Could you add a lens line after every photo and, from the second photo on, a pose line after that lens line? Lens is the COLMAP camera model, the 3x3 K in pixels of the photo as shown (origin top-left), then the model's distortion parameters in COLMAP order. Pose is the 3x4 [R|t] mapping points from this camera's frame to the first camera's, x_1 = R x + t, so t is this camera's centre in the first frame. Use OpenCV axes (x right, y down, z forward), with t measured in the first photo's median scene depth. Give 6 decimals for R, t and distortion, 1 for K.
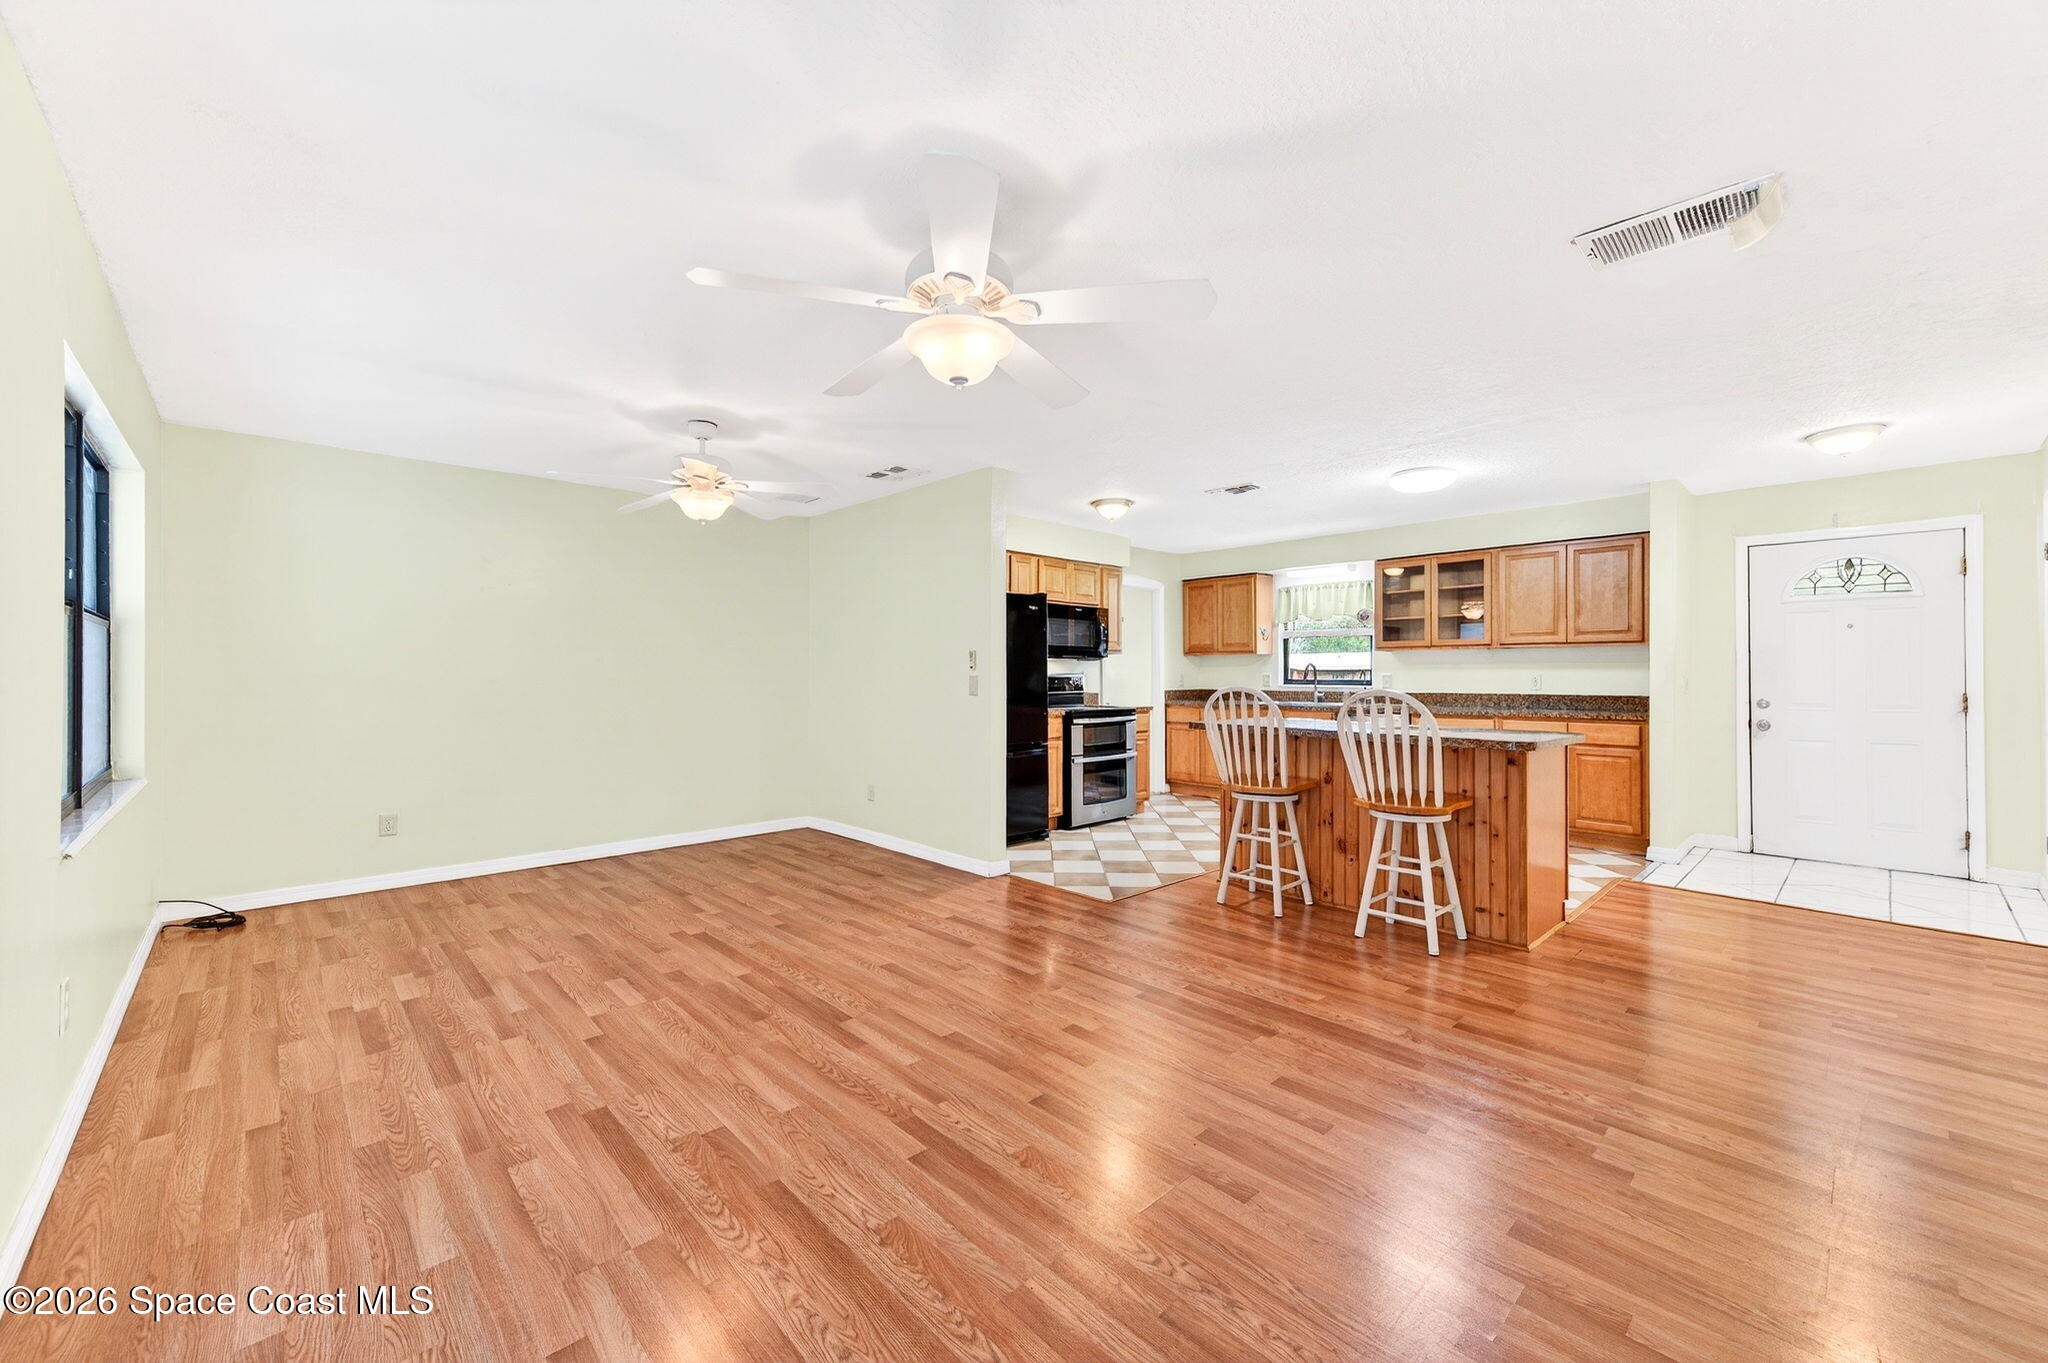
lens RADIAL K [[803.6, 0, 1024.0], [0, 803.6, 681.5], [0, 0, 1]] dist [0.021091, -0.000057]
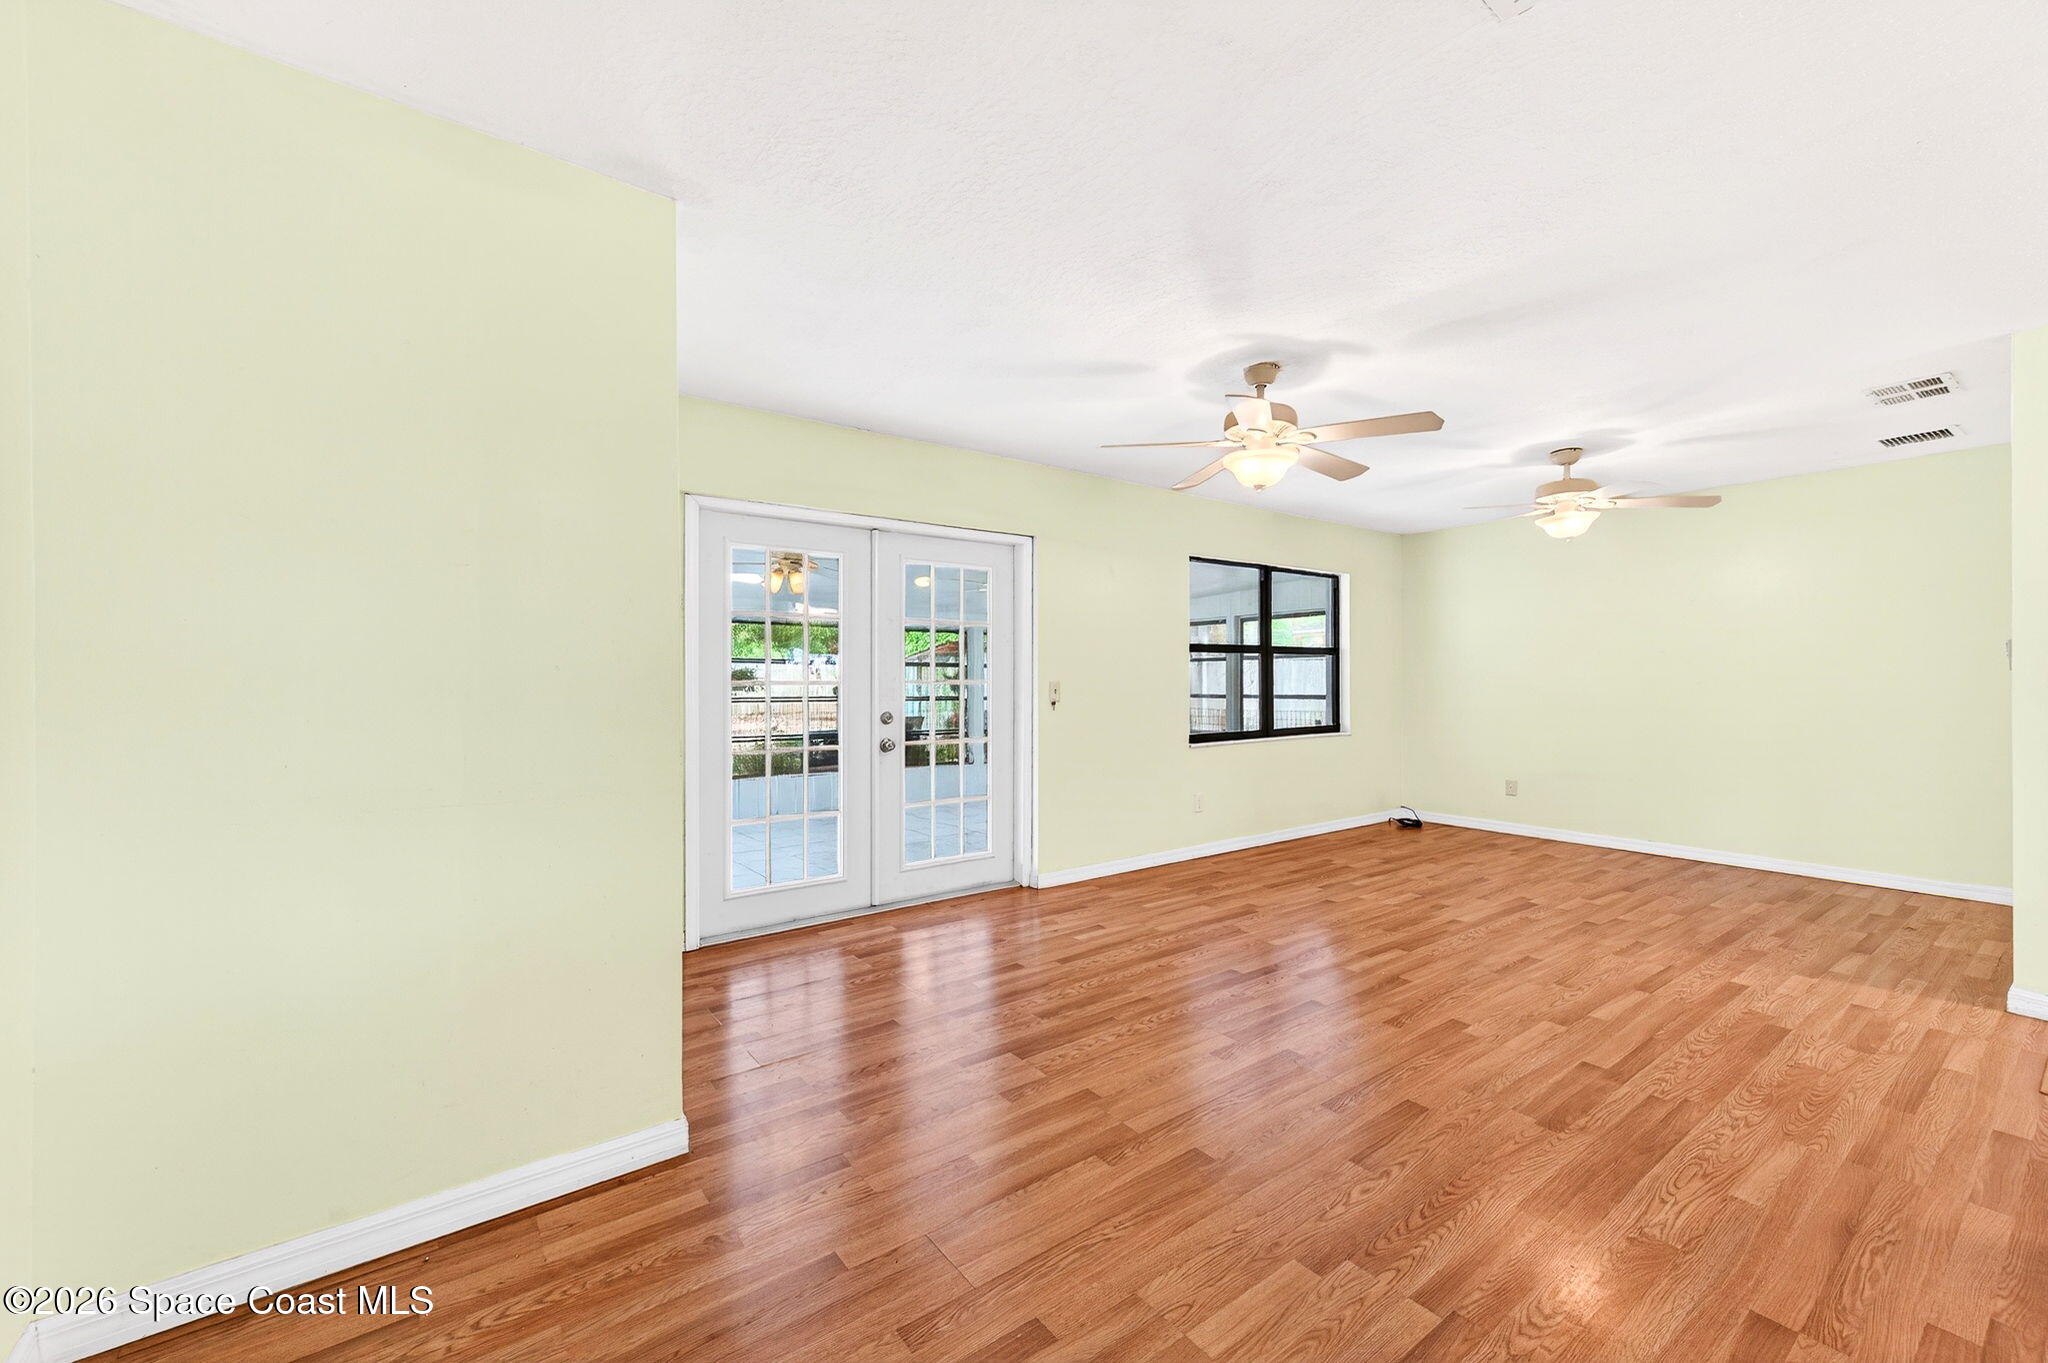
lens RADIAL K [[803.6, 0, 1024.0], [0, 803.6, 681.5], [0, 0, 1]] dist [0.021091, -0.000057]
pose [[-0.119474, -0.000230, -0.992837, 1.140483], [-0.009194, 0.999957, 0.000874, 0.000534], [0.992795, 0.009233, -0.119471, 0.565691]]
